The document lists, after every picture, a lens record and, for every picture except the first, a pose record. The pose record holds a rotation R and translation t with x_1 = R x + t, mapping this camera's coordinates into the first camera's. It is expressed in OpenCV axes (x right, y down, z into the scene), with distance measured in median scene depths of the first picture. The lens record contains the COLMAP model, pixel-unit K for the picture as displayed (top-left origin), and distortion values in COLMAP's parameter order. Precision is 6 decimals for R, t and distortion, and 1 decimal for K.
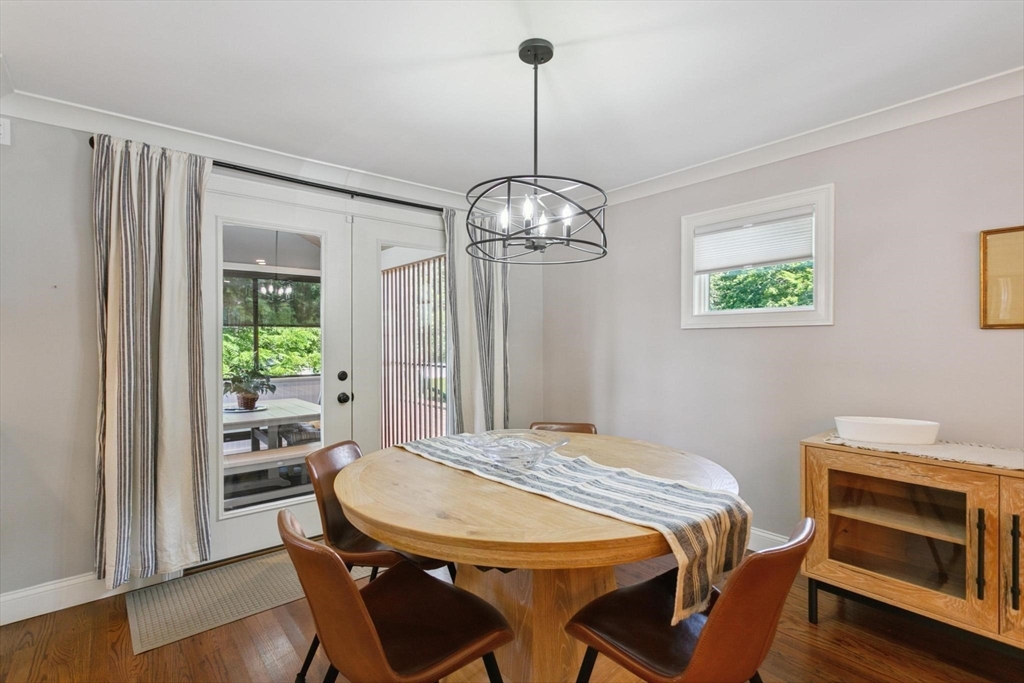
lens RADIAL K [[488.4, 0, 510.5], [0, 488.4, 343.6], [0, 0, 1]] dist [0.007903, 0.002608]
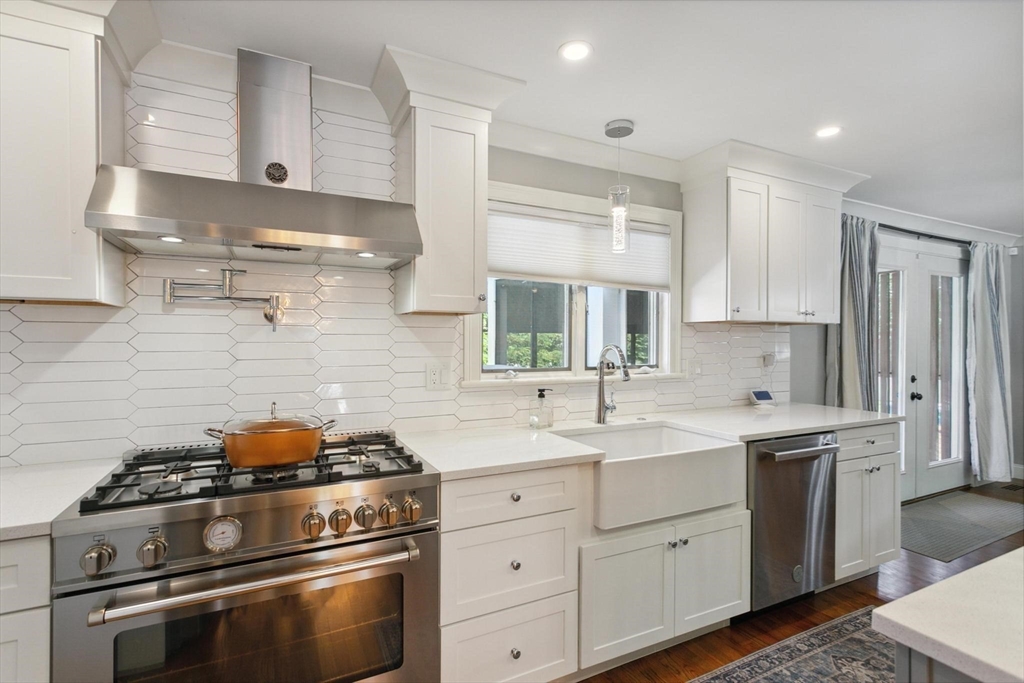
lens RADIAL K [[488.4, 0, 515.3], [0, 488.4, 339.6], [0, 0, 1]] dist [0.007903, 0.002608]
pose [[0.974842, 0.005052, -0.222840, -1.399653], [-0.007238, 0.999933, -0.008991, -0.023401], [0.222780, 0.010378, 0.974813, -0.632405]]
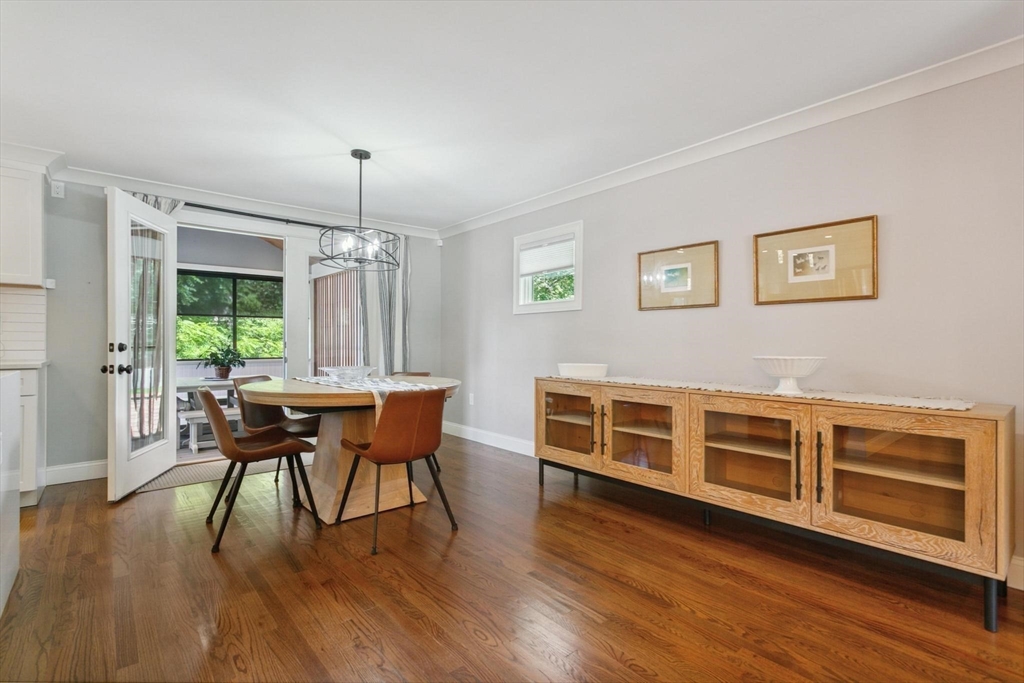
lens RADIAL K [[488.4, 0, 511.5], [0, 488.4, 341.1], [0, 0, 1]] dist [0.007903, 0.002608]
pose [[0.999985, 0.005198, 0.001670, 0.456211], [-0.005190, 0.999974, -0.005078, 0.076395], [-0.001696, 0.005069, 0.999986, -0.607014]]
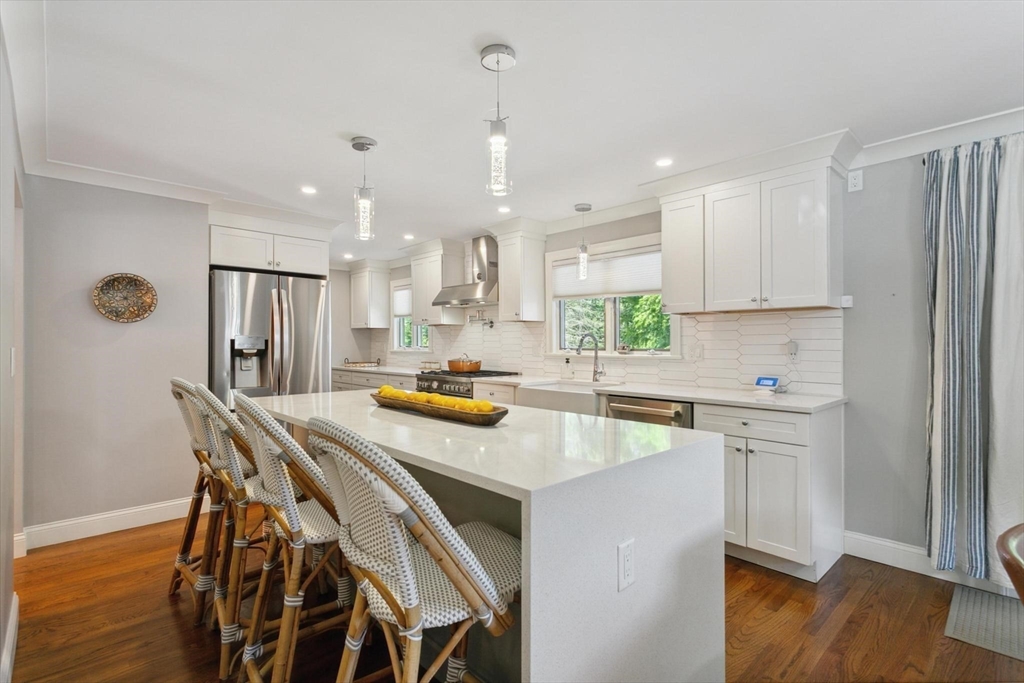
lens RADIAL K [[488.4, 0, 506.4], [0, 488.4, 338.6], [0, 0, 1]] dist [0.007903, 0.002608]
pose [[0.058769, -0.003611, -0.998265, 0.199491], [-0.004750, 0.999981, -0.003896, 0.000479], [0.998260, 0.004971, 0.058751, -0.006896]]
